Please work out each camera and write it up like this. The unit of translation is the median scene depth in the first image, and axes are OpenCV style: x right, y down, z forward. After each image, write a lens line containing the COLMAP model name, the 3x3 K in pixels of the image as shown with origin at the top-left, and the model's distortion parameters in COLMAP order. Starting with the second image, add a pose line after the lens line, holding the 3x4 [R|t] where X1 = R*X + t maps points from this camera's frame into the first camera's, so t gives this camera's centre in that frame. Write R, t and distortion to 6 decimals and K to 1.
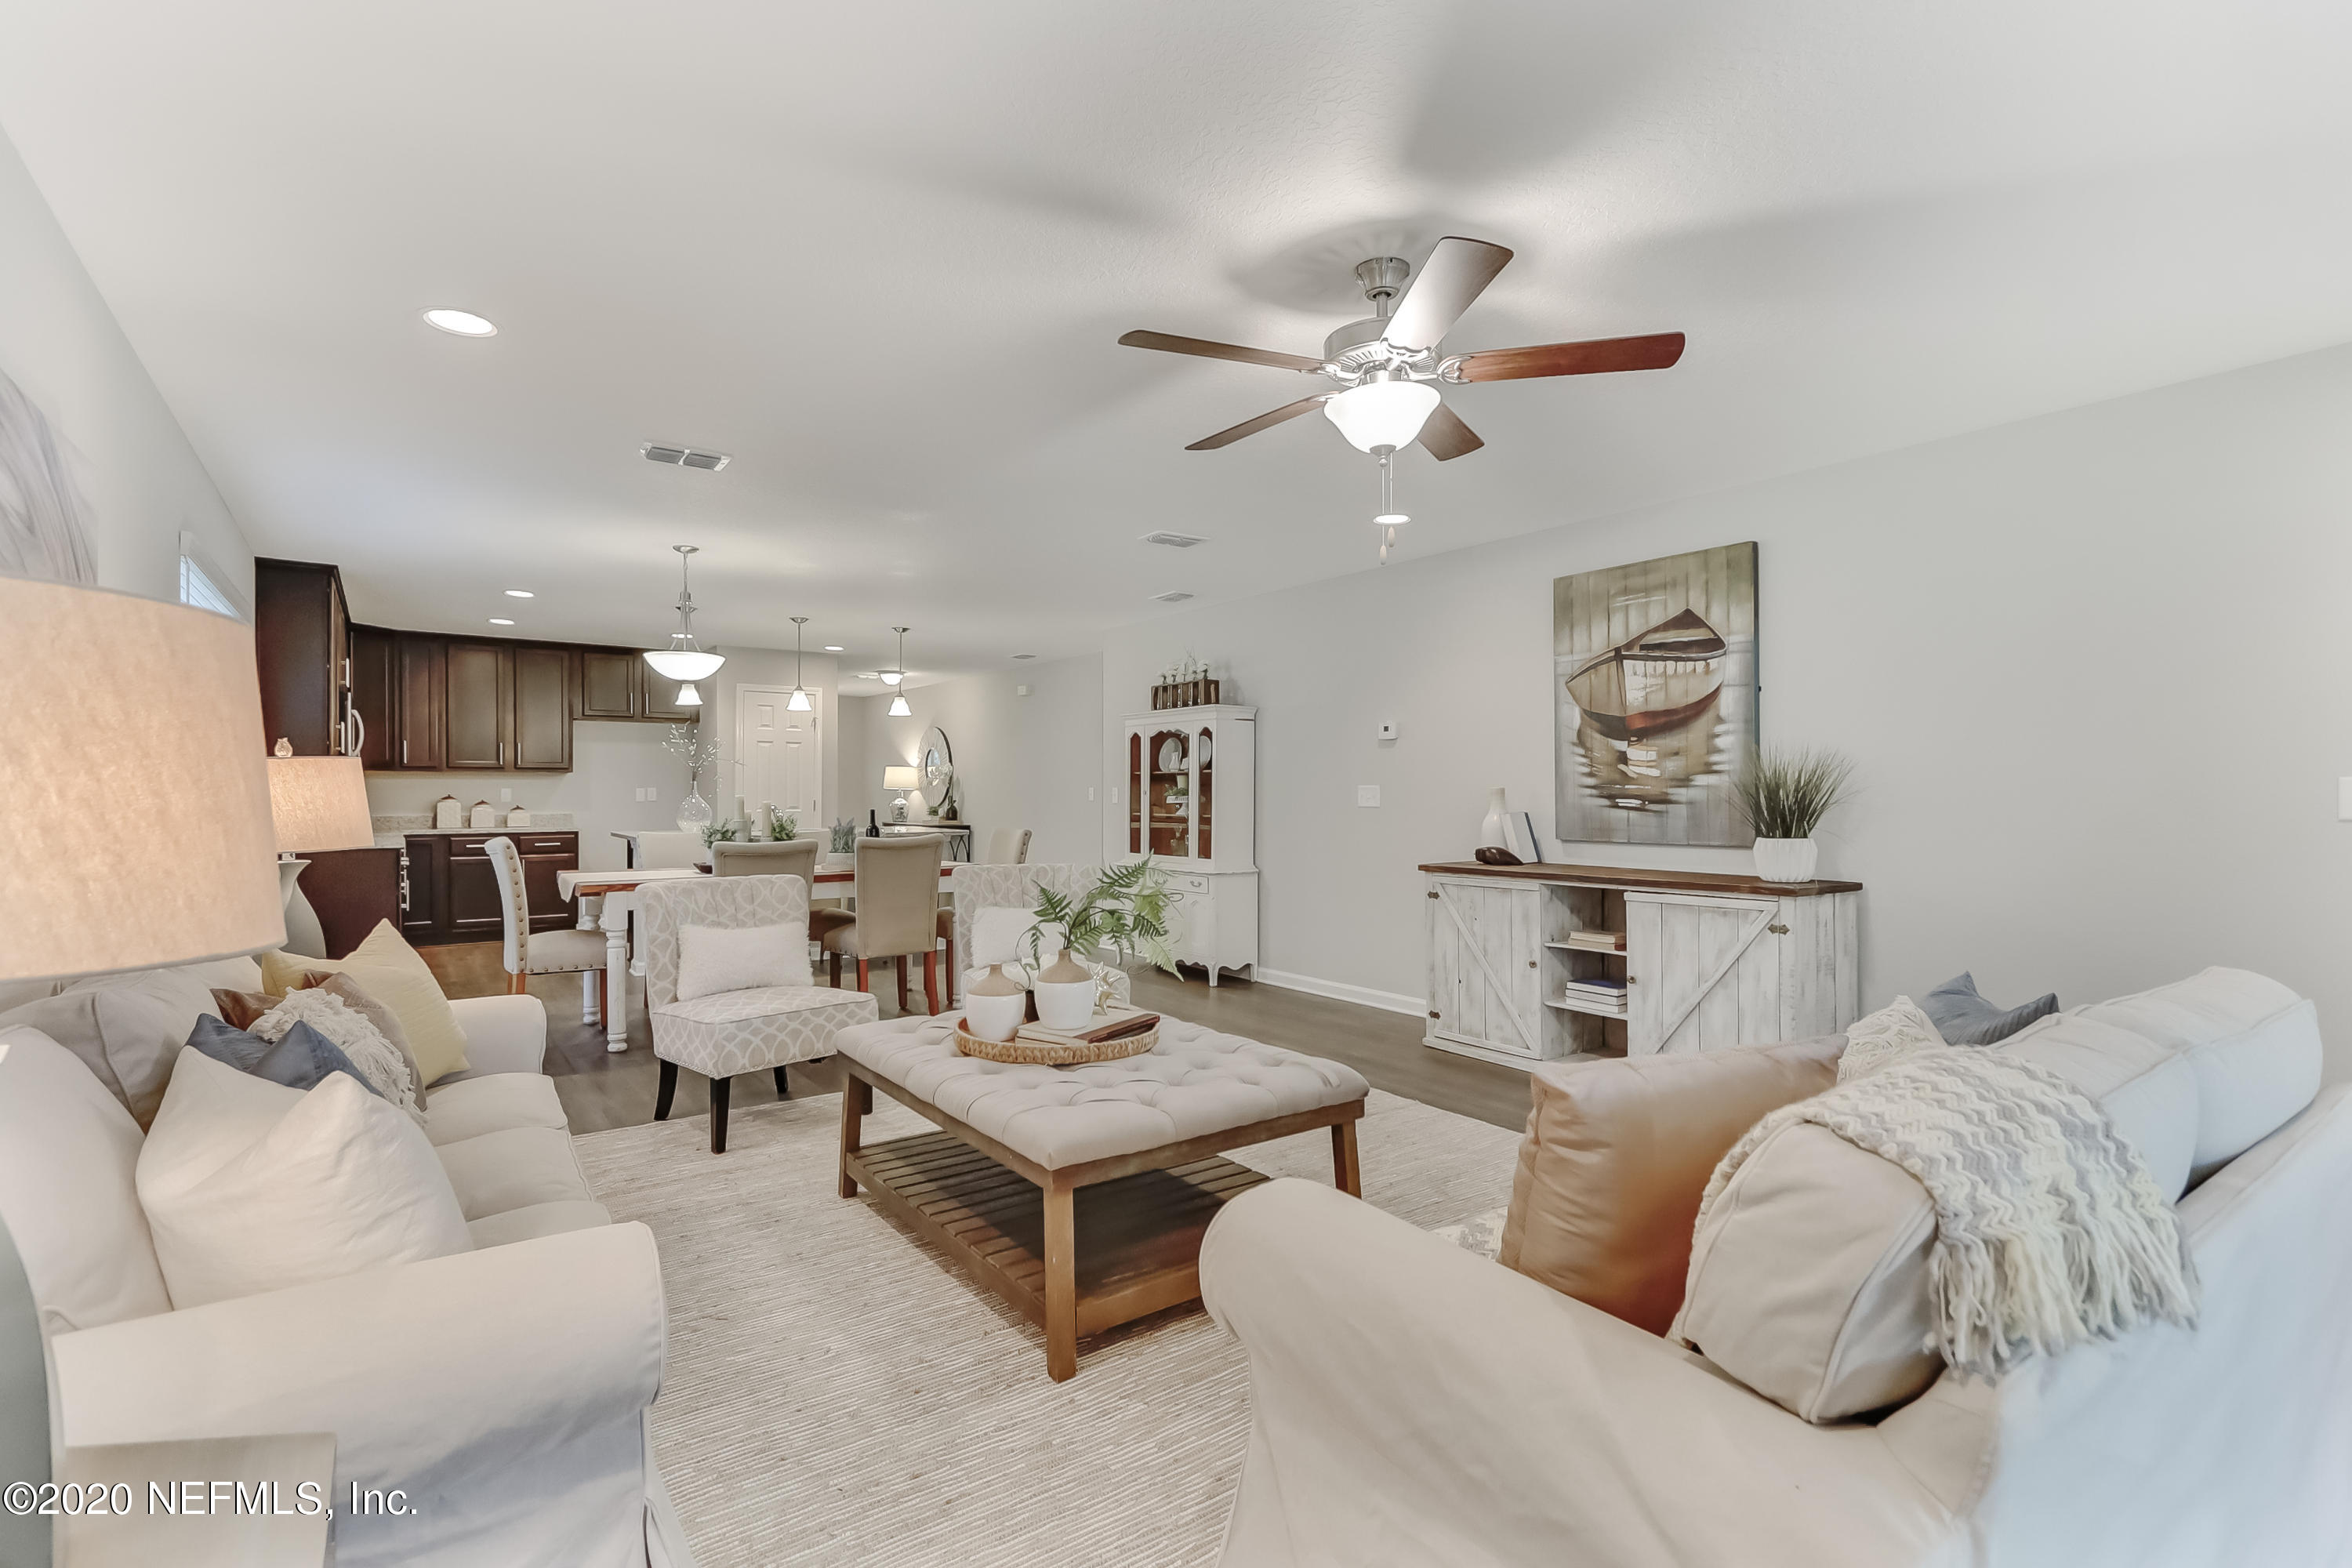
lens RADIAL K [[1131.7, 0, 1168.8], [0, 1131.7, 796.6], [0, 0, 1]] dist [0.020107, 0.000280]
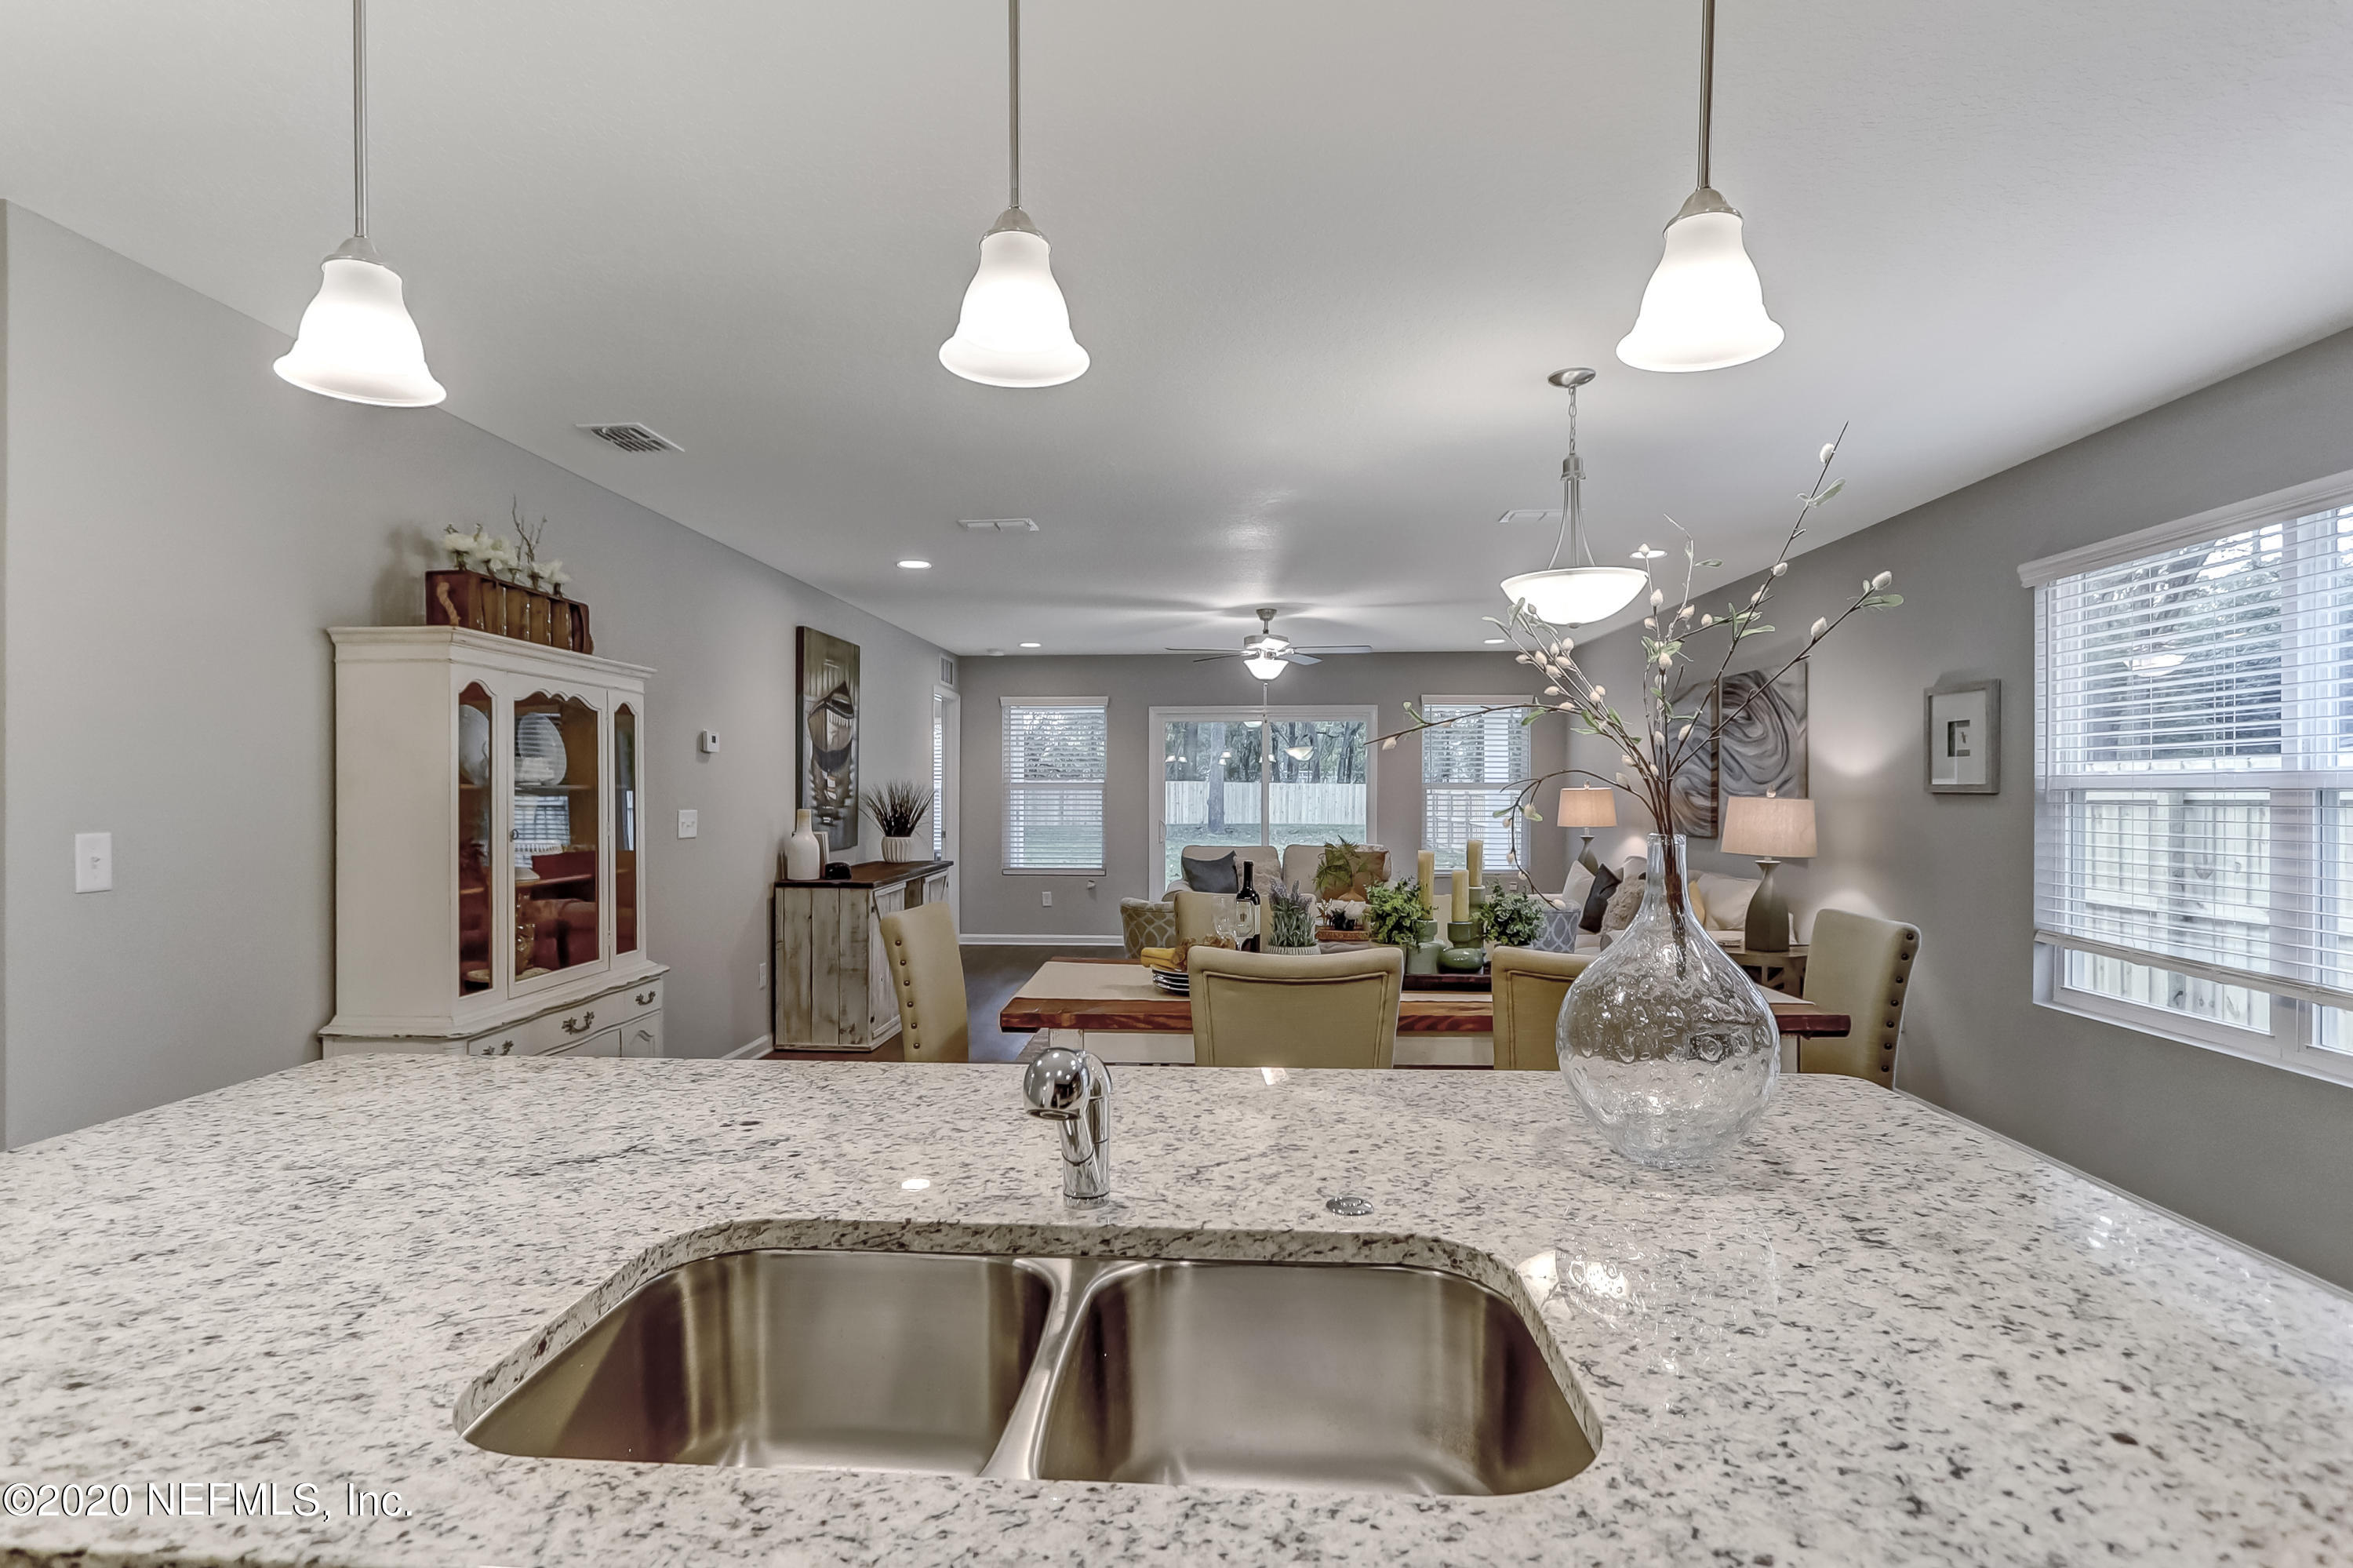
lens RADIAL K [[1132.3, 0, 1170.4], [0, 1132.3, 793.3], [0, 0, 1]] dist [0.020107, 0.000280]
pose [[-0.790859, -0.002743, 0.611992, -0.700639], [0.001003, 0.999983, 0.005777, -0.031756], [-0.611997, 0.005183, -0.790843, 1.799916]]
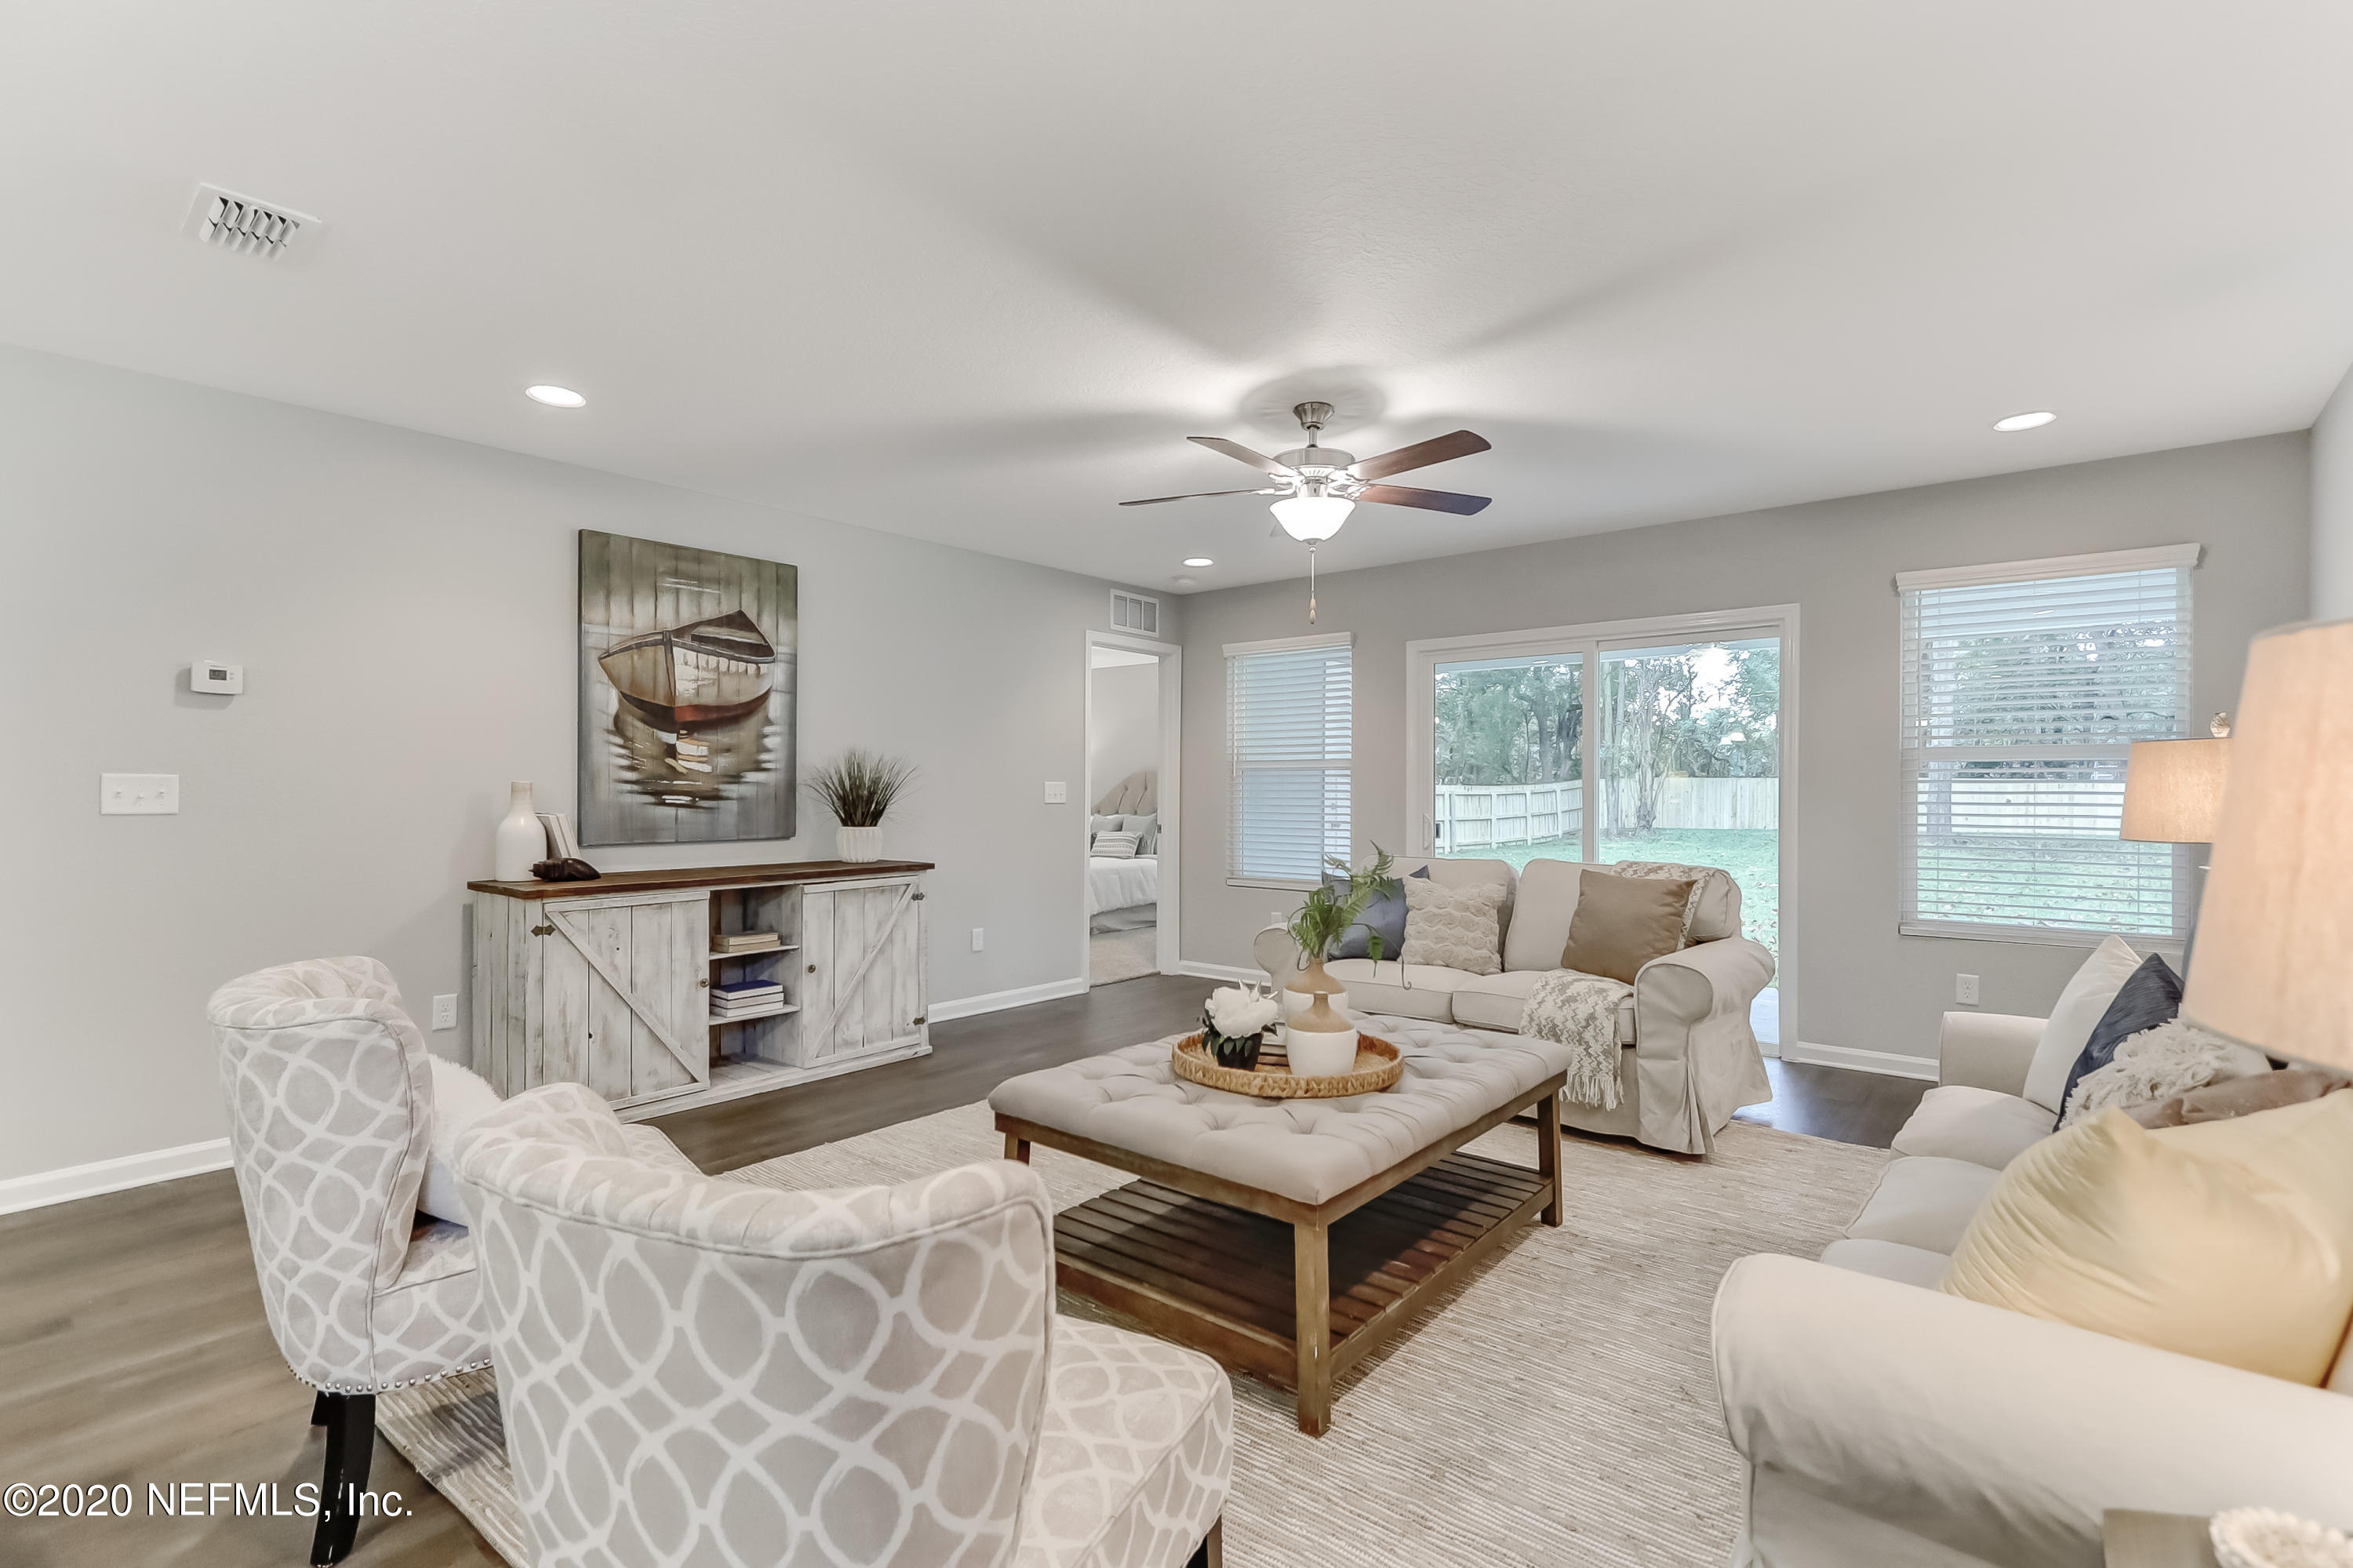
lens RADIAL K [[1132.3, 0, 1189.6], [0, 1132.3, 783.2], [0, 0, 1]] dist [0.020107, 0.000280]
pose [[-0.280152, 0.007078, 0.959929, -0.621520], [0.001832, 0.999975, -0.006839, -0.000878], [-0.959954, -0.000157, -0.280158, 0.866170]]
